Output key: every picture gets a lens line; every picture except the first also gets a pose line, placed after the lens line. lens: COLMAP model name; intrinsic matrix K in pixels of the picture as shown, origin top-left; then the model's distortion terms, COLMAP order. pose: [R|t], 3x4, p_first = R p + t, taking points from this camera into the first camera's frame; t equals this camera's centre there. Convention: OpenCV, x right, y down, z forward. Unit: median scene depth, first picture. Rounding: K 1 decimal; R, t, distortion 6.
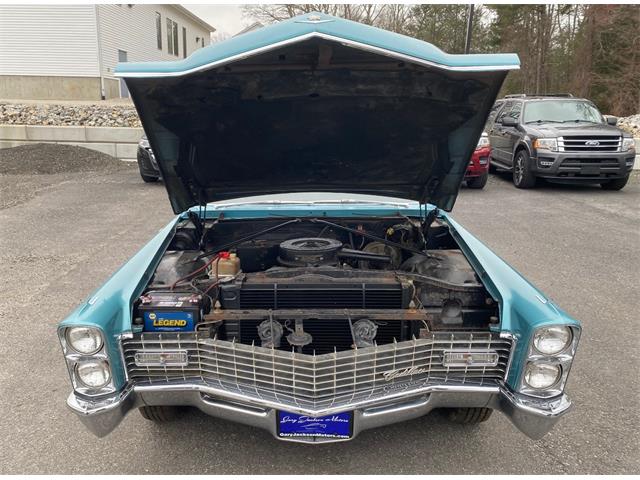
lens RADIAL K [[527.7, 0, 293.1], [0, 527.7, 262.2], [0, 0, 1]] dist [0.002545, 0.004246]
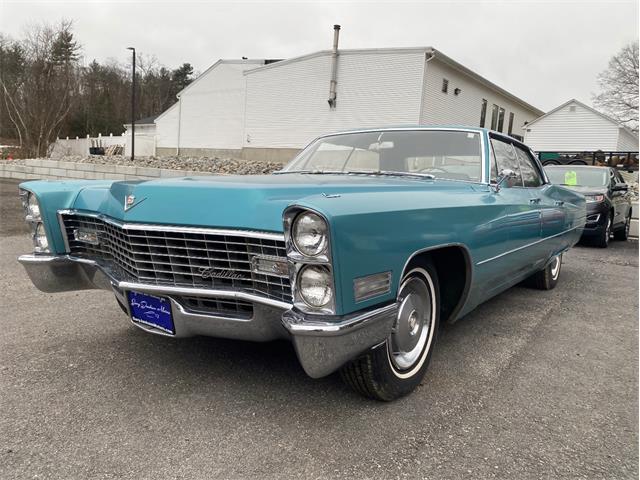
lens RADIAL K [[487.1, 0, 320.9], [0, 487.1, 237.3], [0, 0, 1]] dist [0.024064, -0.023486]
pose [[0.826612, 0.100411, -0.553741, 0.175798], [-0.204008, 0.970491, -0.128558, 0.046465], [0.524493, 0.219235, 0.822705, 0.074769]]
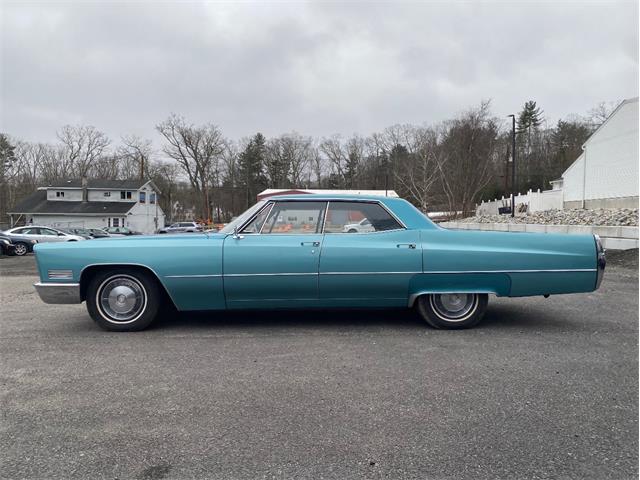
lens RADIAL K [[485.4, 0, 316.8], [0, 485.4, 239.5], [0, 0, 1]] dist [0.033374, -0.034762]
pose [[0.058792, 0.019285, -0.998084, 0.579520], [-0.277883, 0.960613, 0.002192, -0.066293], [0.958814, 0.277221, 0.061835, 0.420261]]
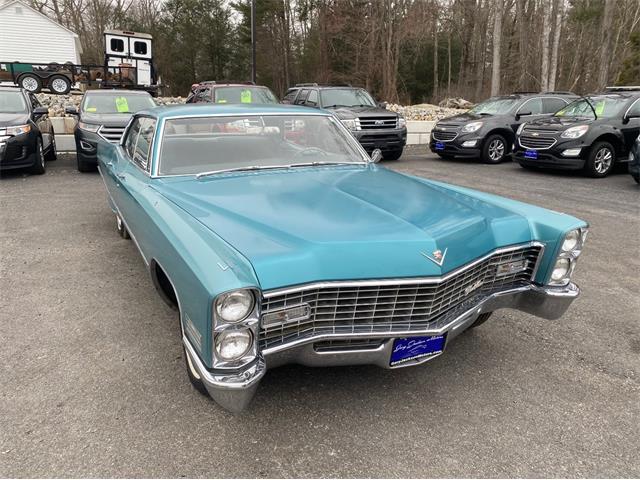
lens RADIAL K [[490.1, 0, 328.3], [0, 490.1, 245.6], [0, 0, 1]] dist [0.026533, -0.007162]
pose [[0.873950, -0.132744, 0.467536, -0.124363], [0.131120, 0.990706, 0.036186, 0.006374], [-0.467994, 0.029679, 0.883233, 0.033104]]
